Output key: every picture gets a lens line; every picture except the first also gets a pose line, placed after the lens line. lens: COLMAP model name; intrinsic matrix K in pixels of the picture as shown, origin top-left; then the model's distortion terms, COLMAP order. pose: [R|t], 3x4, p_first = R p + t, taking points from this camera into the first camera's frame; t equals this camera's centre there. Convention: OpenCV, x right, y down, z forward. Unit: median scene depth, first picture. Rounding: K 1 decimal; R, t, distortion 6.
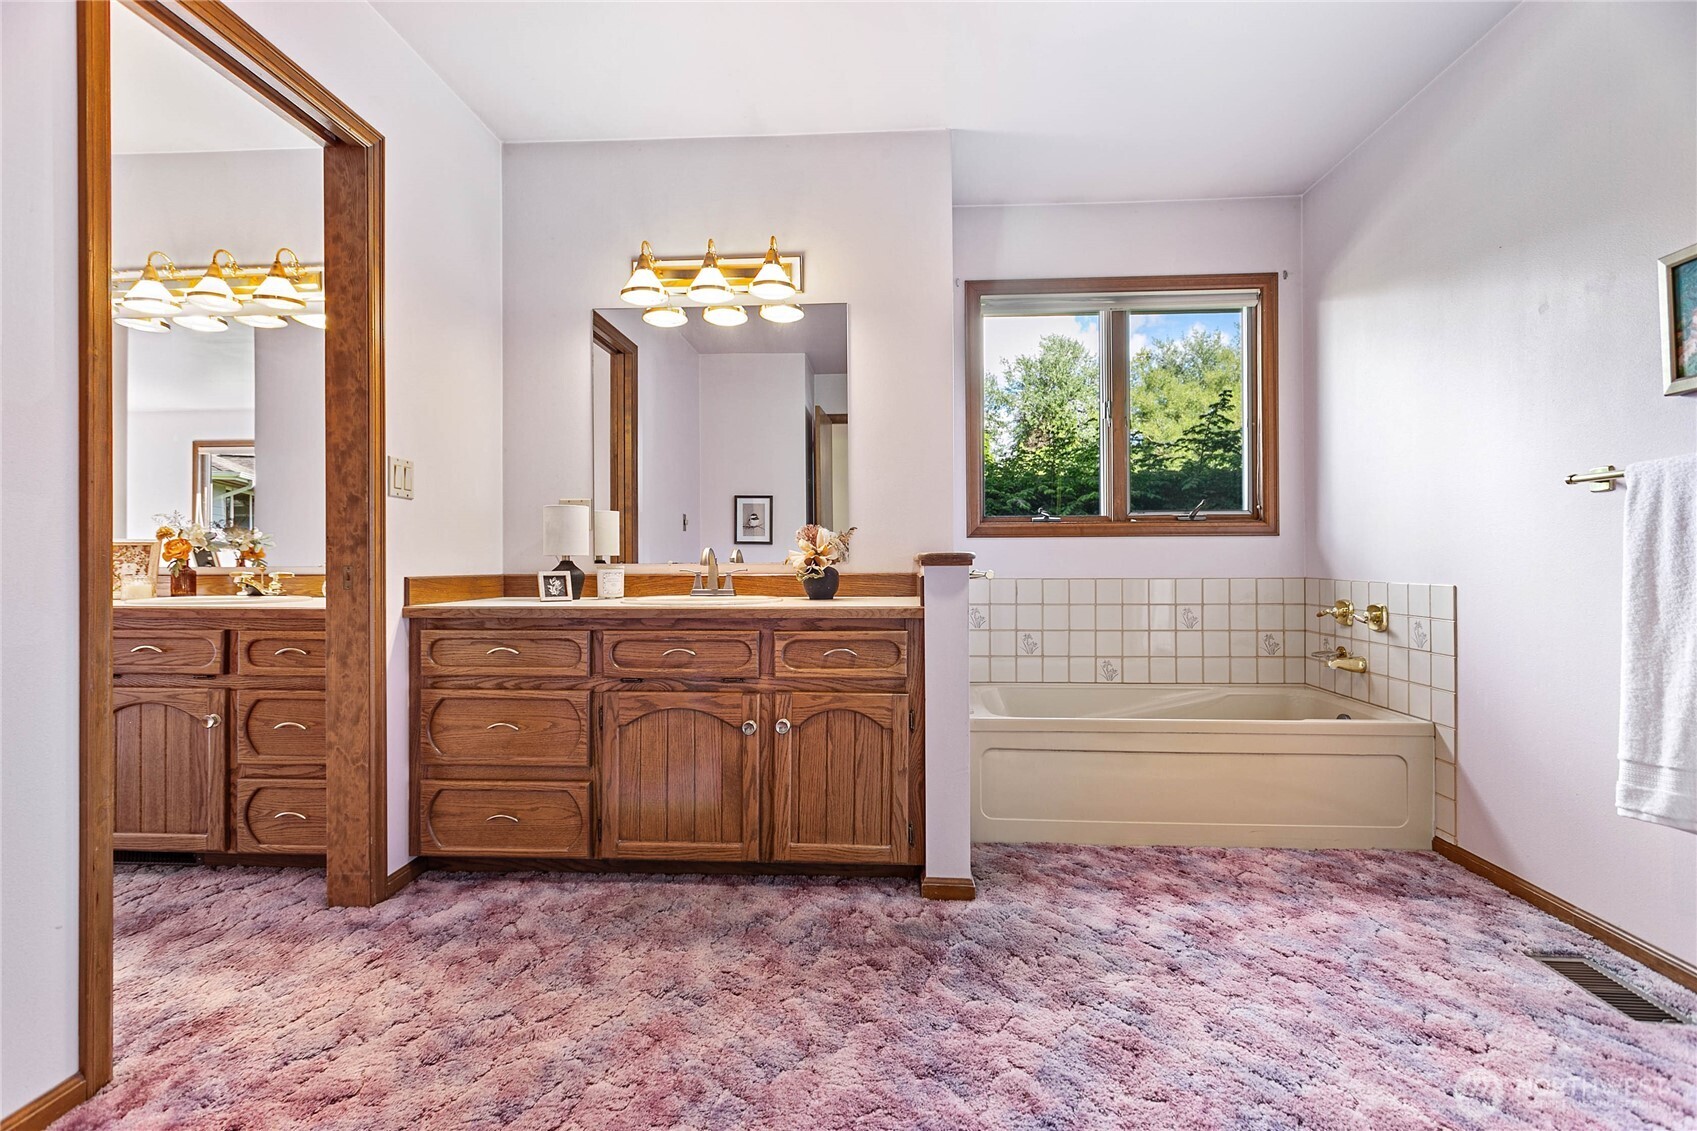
lens RADIAL K [[811.9, 0, 853.3], [0, 811.9, 560.9], [0, 0, 1]] dist [-0.003596, 0.004182]
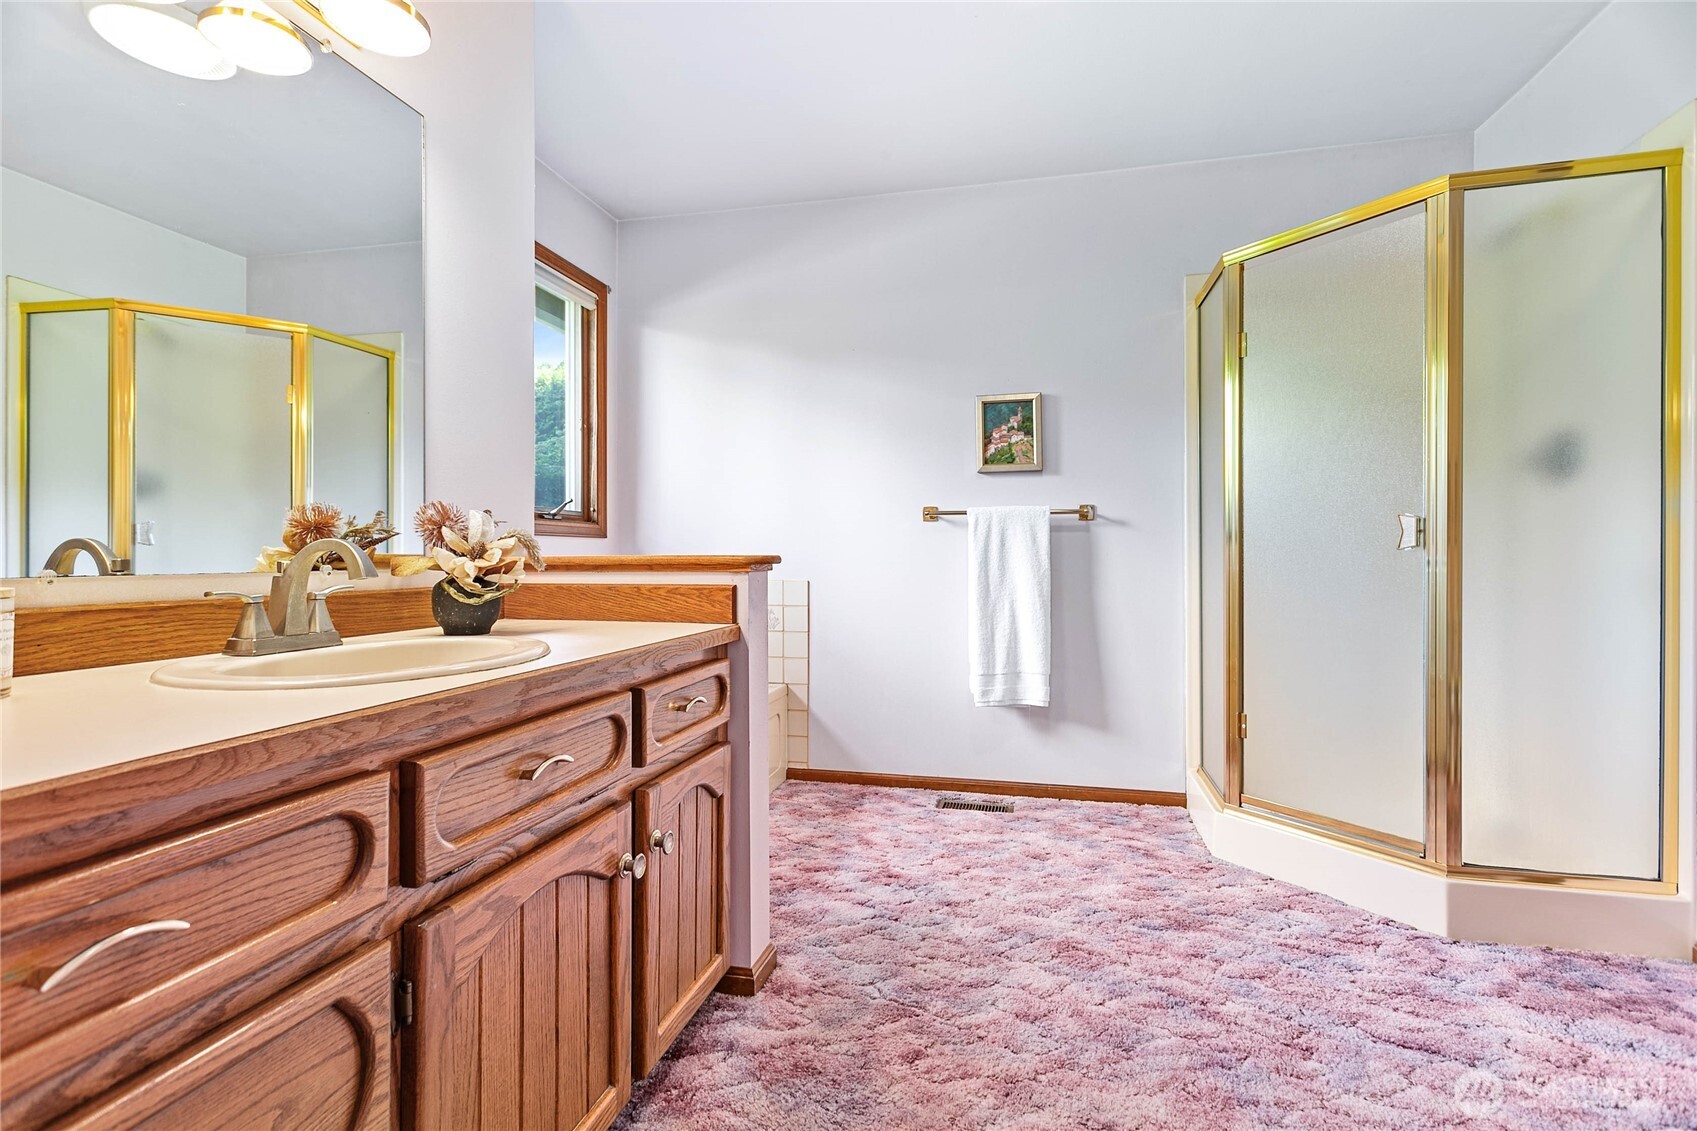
lens RADIAL K [[811.9, 0, 843.7], [0, 811.9, 560.5], [0, 0, 1]] dist [-0.003596, 0.004182]
pose [[0.169881, -0.001636, 0.985463, -0.650465], [-0.001834, 0.999996, 0.001976, -0.006492], [-0.985463, -0.002143, 0.169878, 0.758163]]
